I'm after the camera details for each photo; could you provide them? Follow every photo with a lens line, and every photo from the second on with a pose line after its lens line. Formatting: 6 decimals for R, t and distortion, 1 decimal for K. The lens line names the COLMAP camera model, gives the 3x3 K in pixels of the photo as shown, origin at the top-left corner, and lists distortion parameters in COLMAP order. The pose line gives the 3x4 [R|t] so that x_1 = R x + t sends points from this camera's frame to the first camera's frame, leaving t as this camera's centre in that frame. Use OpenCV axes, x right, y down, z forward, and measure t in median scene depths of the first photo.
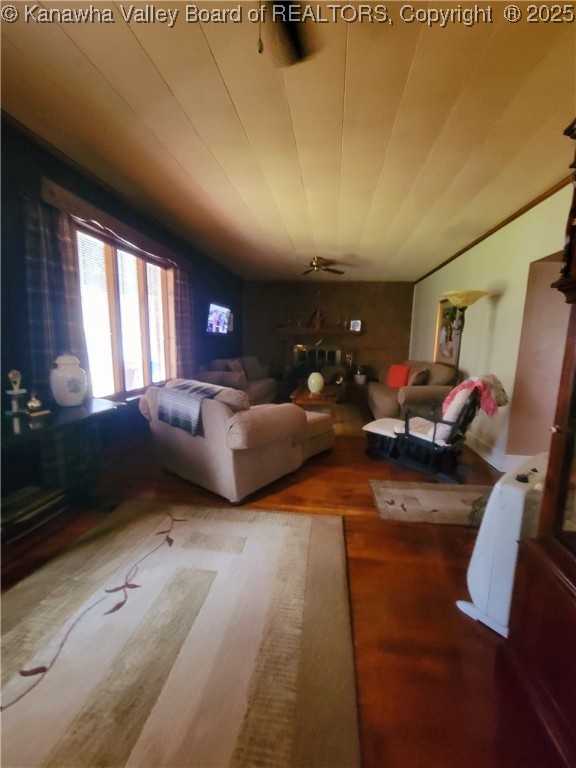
lens RADIAL K [[311.1, 0, 294.1], [0, 311.1, 388.9], [0, 0, 1]] dist [-0.004167, 0.000986]
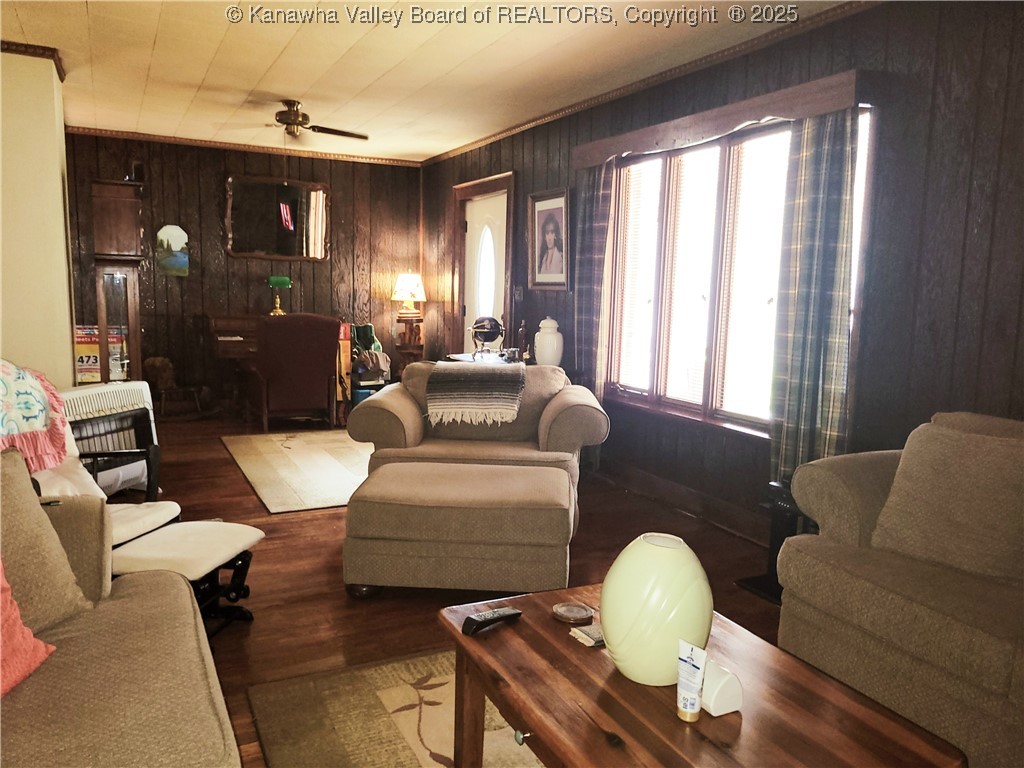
lens RADIAL K [[755.2, 0, 509.1], [0, 755.2, 387.3], [0, 0, 1]] dist [0.012944, 0.010441]
pose [[-0.824147, 0.037449, -0.565137, 0.476195], [-0.112641, 0.967042, 0.228347, -0.271913], [0.555063, 0.251849, -0.792766, 1.800842]]
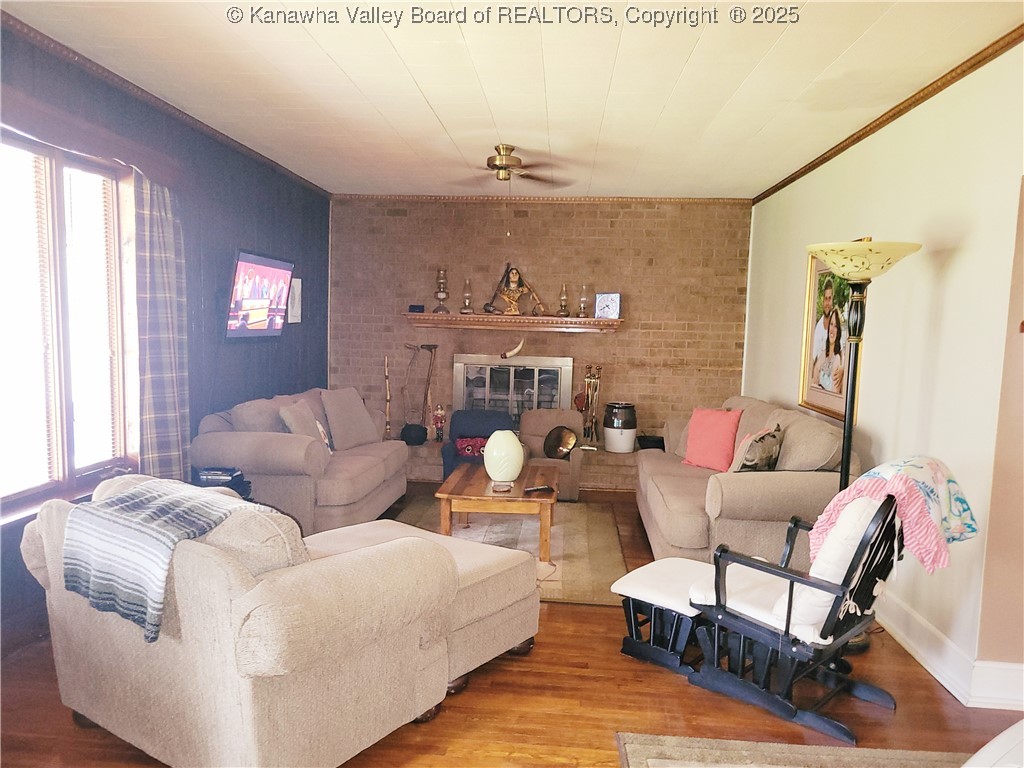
lens RADIAL K [[755.2, 0, 506.7], [0, 755.2, 382.0], [0, 0, 1]] dist [0.012944, 0.010441]
pose [[0.999916, -0.002454, 0.012764, 0.073812], [0.002969, 0.999177, -0.040460, -0.089852], [-0.012654, 0.040495, 0.999100, 0.039269]]
